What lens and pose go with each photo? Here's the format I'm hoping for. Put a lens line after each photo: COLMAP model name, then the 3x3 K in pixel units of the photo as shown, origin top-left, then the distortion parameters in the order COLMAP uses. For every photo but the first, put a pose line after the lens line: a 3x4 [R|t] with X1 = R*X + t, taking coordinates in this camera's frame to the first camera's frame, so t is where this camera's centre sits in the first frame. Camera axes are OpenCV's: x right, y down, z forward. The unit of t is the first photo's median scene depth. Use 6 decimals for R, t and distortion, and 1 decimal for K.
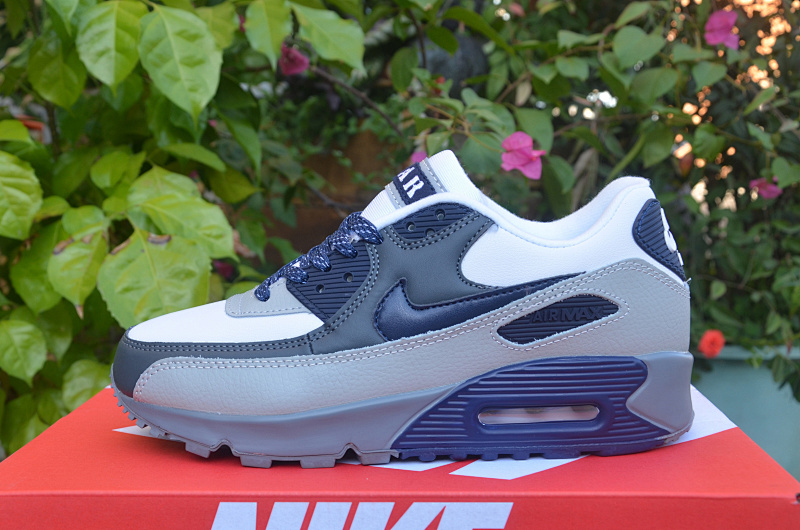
lens RADIAL K [[1054.8, 0, 364.6], [0, 1054.8, 292.3], [0, 0, 1]] dist [0.013622, 0.050624]
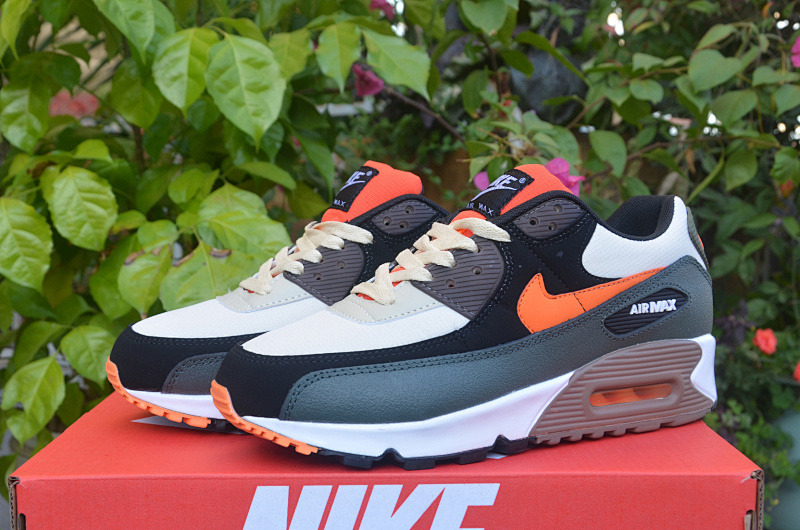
lens RADIAL K [[1096.2, 0, 383.4], [0, 1096.2, 261.4], [0, 0, 1]] dist [0.019416, -0.027358]
pose [[0.992388, 0.021115, -0.121324, 0.092169], [-0.026352, 0.998782, -0.041724, -0.000141], [0.120295, 0.044604, 0.991736, -0.065039]]
